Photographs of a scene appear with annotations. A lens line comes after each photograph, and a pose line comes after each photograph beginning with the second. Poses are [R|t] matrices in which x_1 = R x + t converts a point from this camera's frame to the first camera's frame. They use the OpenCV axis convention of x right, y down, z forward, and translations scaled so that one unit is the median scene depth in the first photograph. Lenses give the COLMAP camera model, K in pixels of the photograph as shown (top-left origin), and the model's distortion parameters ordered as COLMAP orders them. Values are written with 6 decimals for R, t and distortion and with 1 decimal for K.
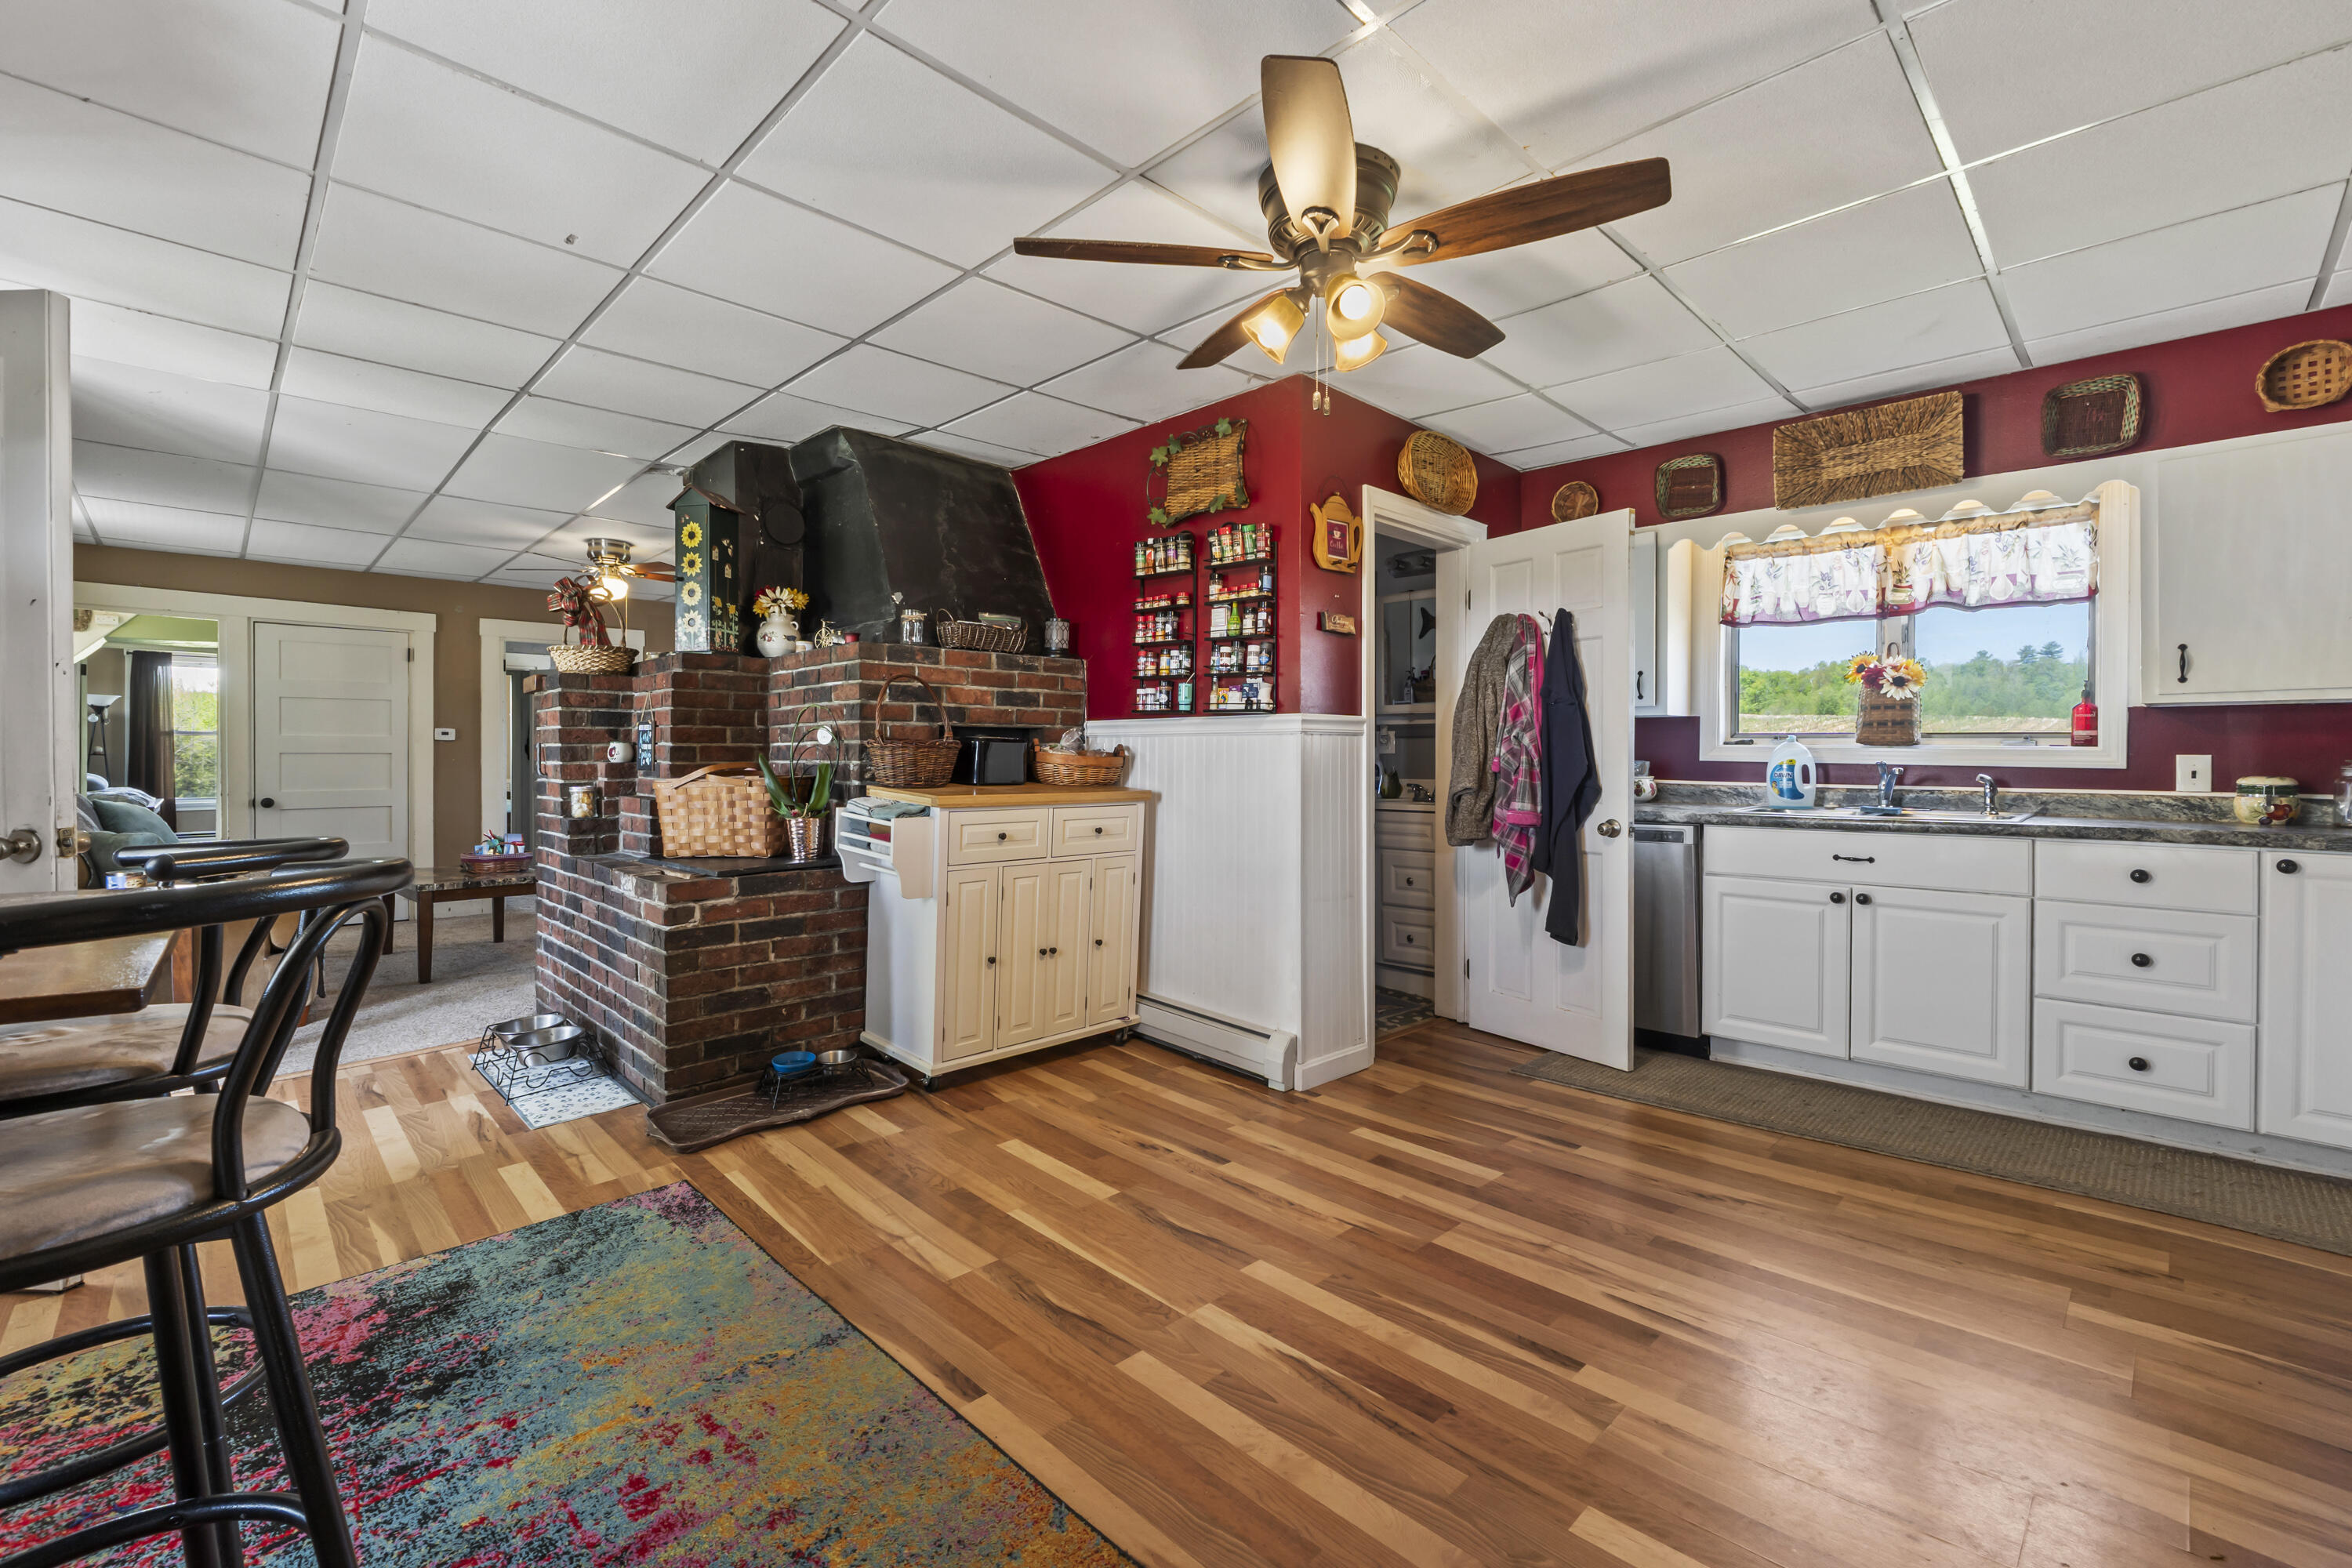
lens RADIAL K [[1001.9, 0, 1199.4], [0, 1001.9, 765.6], [0, 0, 1]] dist [-0.006119, -0.000270]
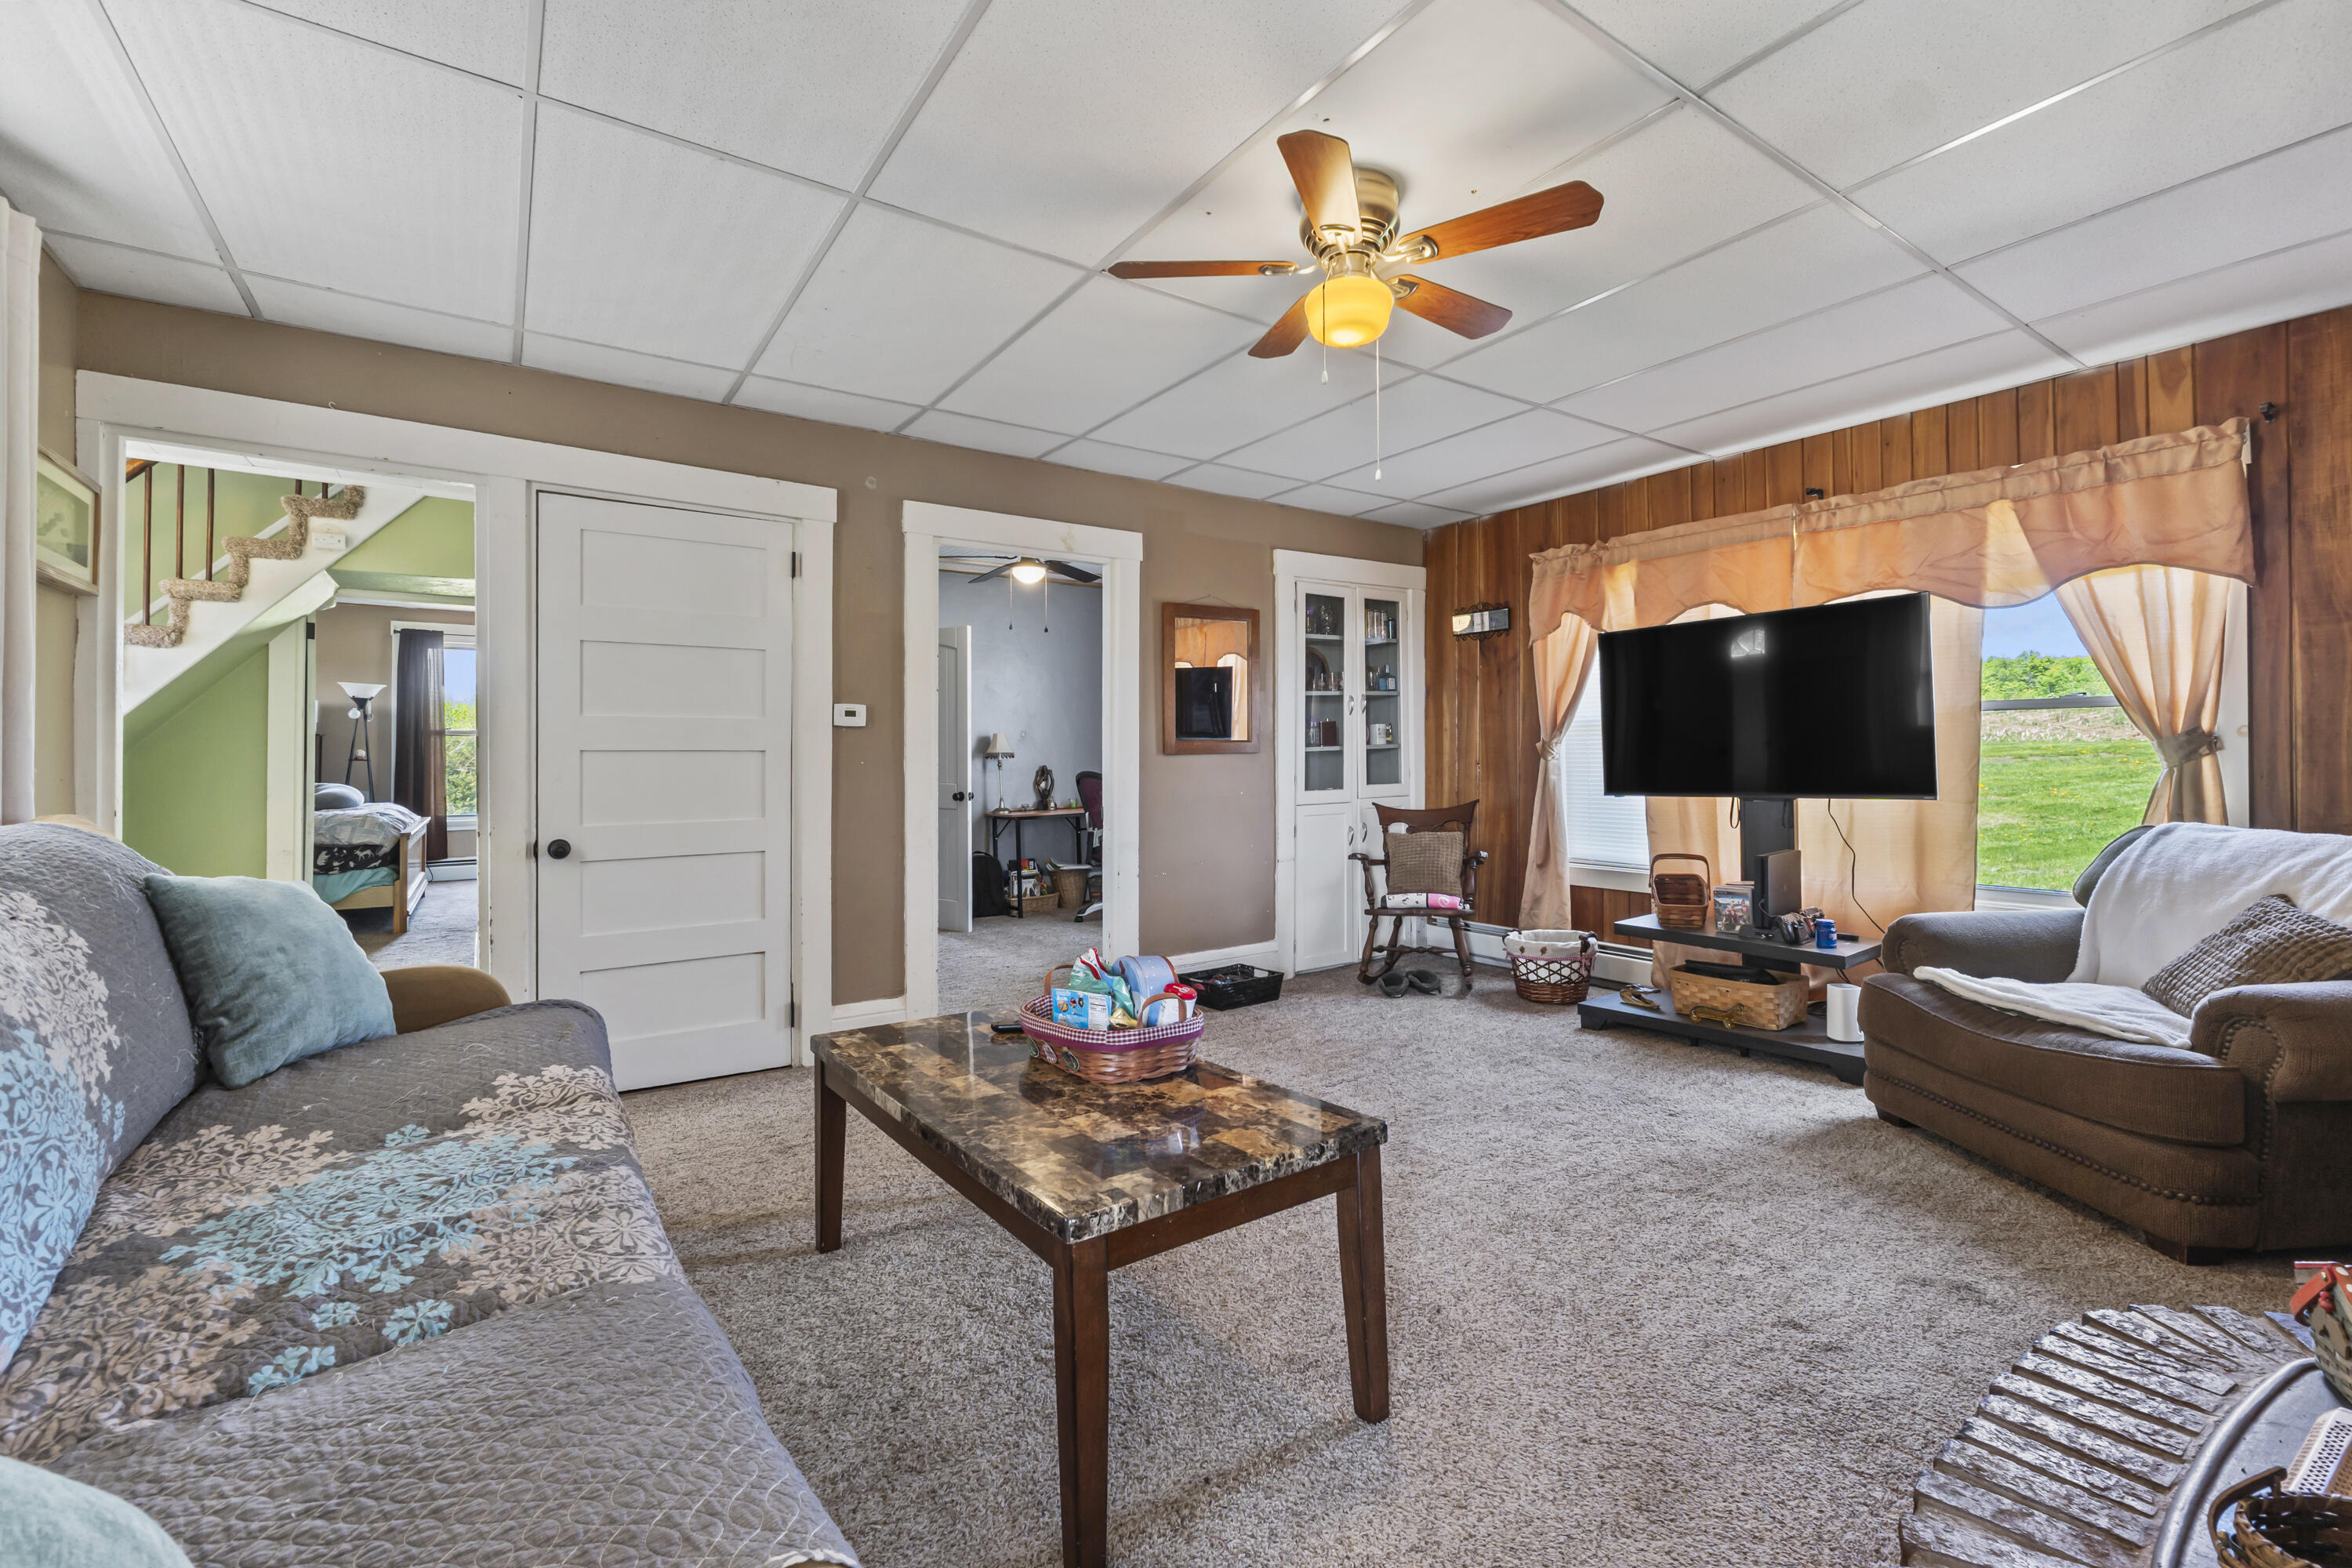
lens RADIAL K [[1001.9, 0, 1188.7], [0, 1001.9, 765.9], [0, 0, 1]] dist [-0.006119, -0.000270]
pose [[0.984116, -0.002781, -0.177502, -0.481124], [0.001657, 0.999978, -0.006478, -0.000681], [0.177516, 0.006081, 0.984099, 0.505227]]
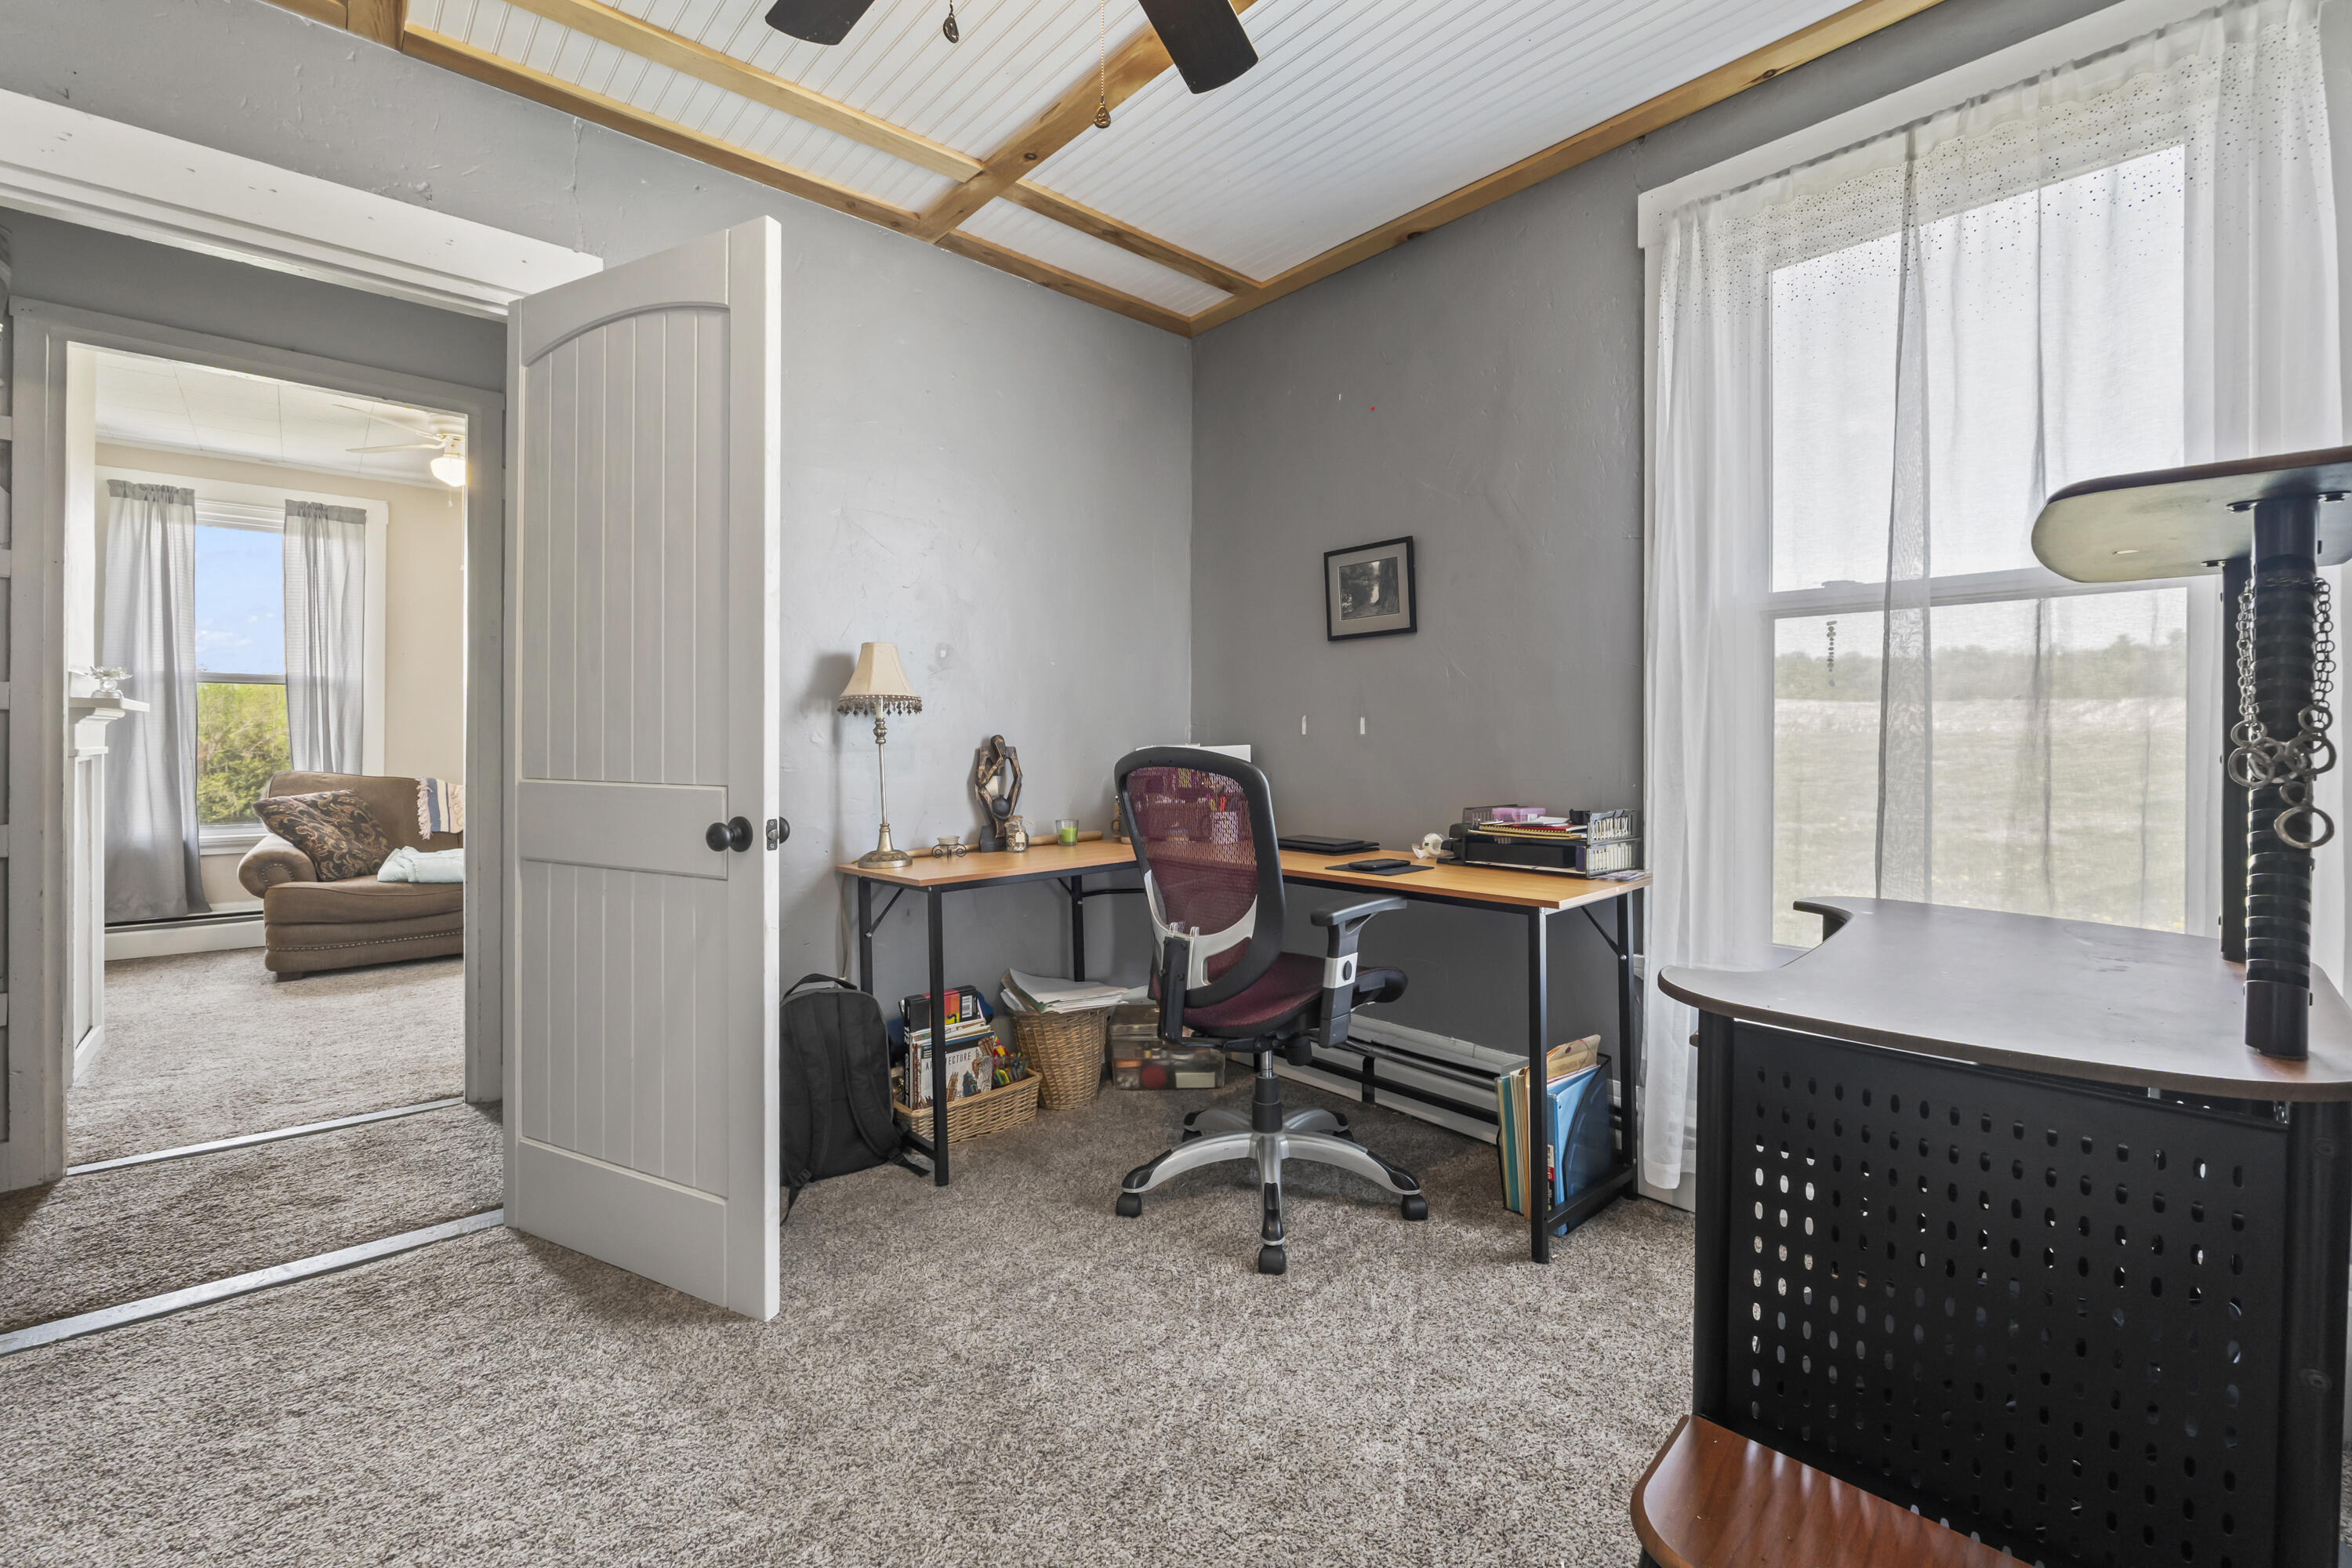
lens RADIAL K [[1001.9, 0, 1177.7], [0, 1001.9, 762.8], [0, 0, 1]] dist [-0.006119, -0.000270]
pose [[0.997386, 0.000257, -0.072257, -0.616054], [-0.000179, 0.999999, 0.001079, 0.000940], [0.072258, -0.001063, 0.997385, 0.856338]]
